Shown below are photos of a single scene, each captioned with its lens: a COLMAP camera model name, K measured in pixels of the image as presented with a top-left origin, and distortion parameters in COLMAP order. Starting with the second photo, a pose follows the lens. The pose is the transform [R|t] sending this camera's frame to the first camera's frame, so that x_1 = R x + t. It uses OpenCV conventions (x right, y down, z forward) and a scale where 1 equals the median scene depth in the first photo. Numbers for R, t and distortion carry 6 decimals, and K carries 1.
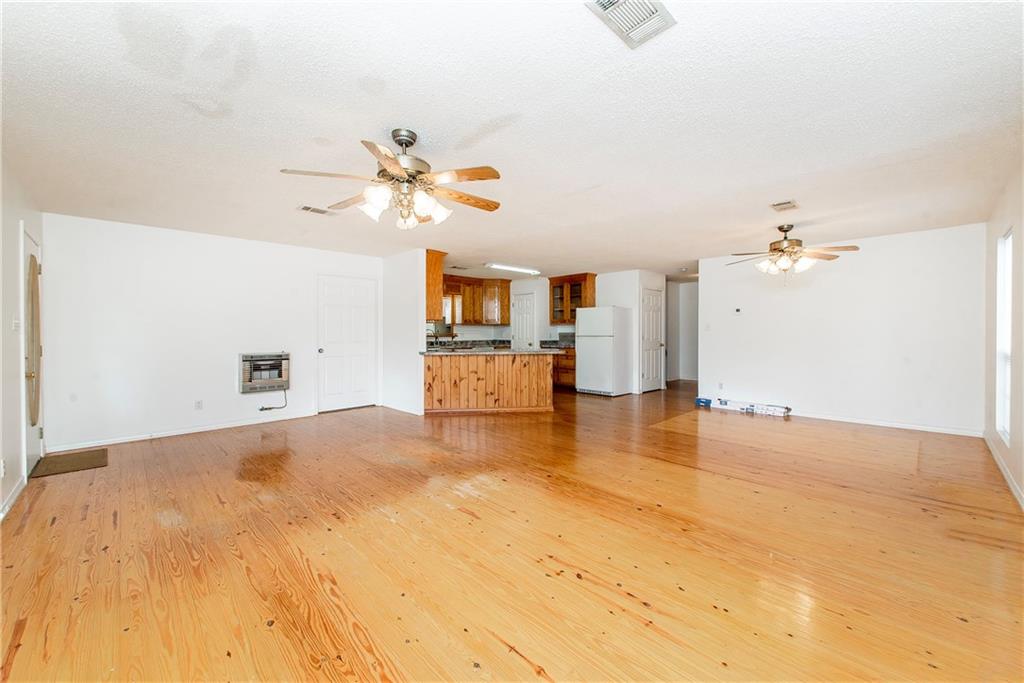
lens RADIAL K [[418.8, 0, 512.0], [0, 418.8, 341.5], [0, 0, 1]] dist [0.000114, -0.000005]
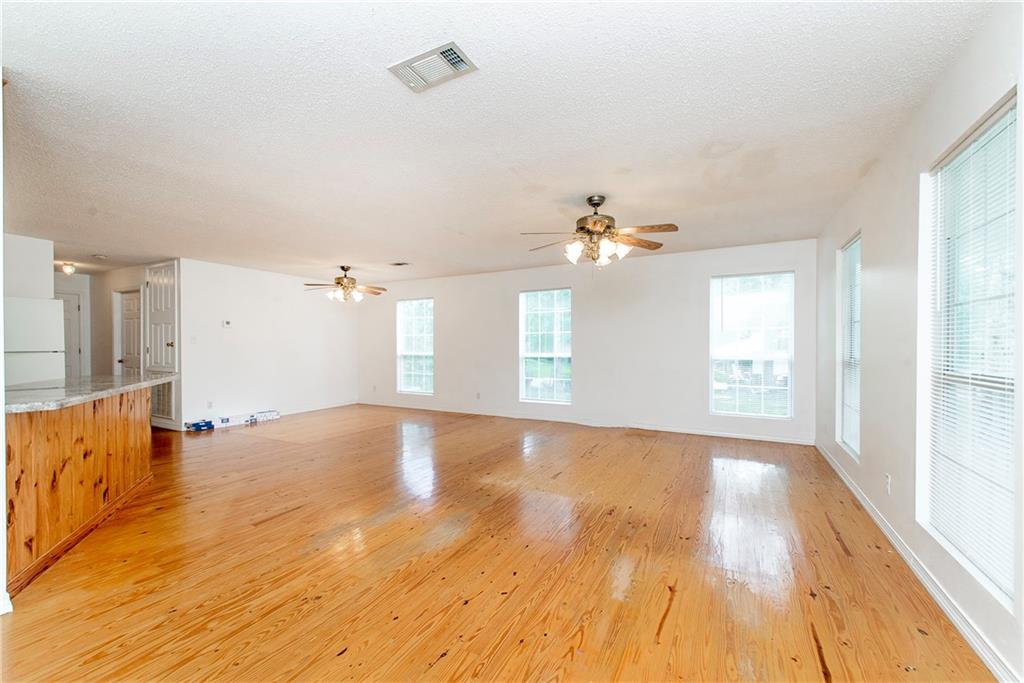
lens RADIAL K [[429.7, 0, 510.2], [0, 429.7, 350.4], [0, 0, 1]] dist [0.000434, -0.000013]
pose [[-0.332473, -0.009141, 0.943068, -0.790638], [0.023954, 0.999549, 0.018133, -0.016680], [-0.942808, 0.028619, -0.332104, 0.920337]]
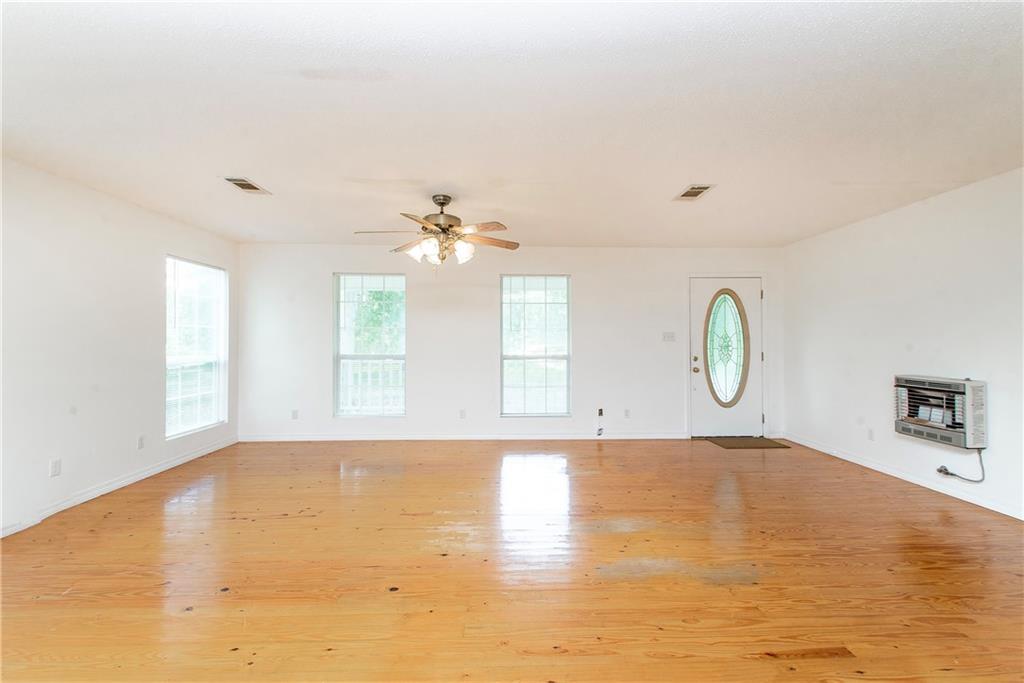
lens RADIAL K [[404.4, 0, 512.0], [0, 404.4, 341.5], [0, 0, 1]] dist [-0.002111, -0.000450]
pose [[-0.662195, 0.002005, -0.749329, 0.292803], [-0.015036, 0.999760, 0.015963, -0.029810], [0.749181, 0.021838, -0.662006, 1.065472]]
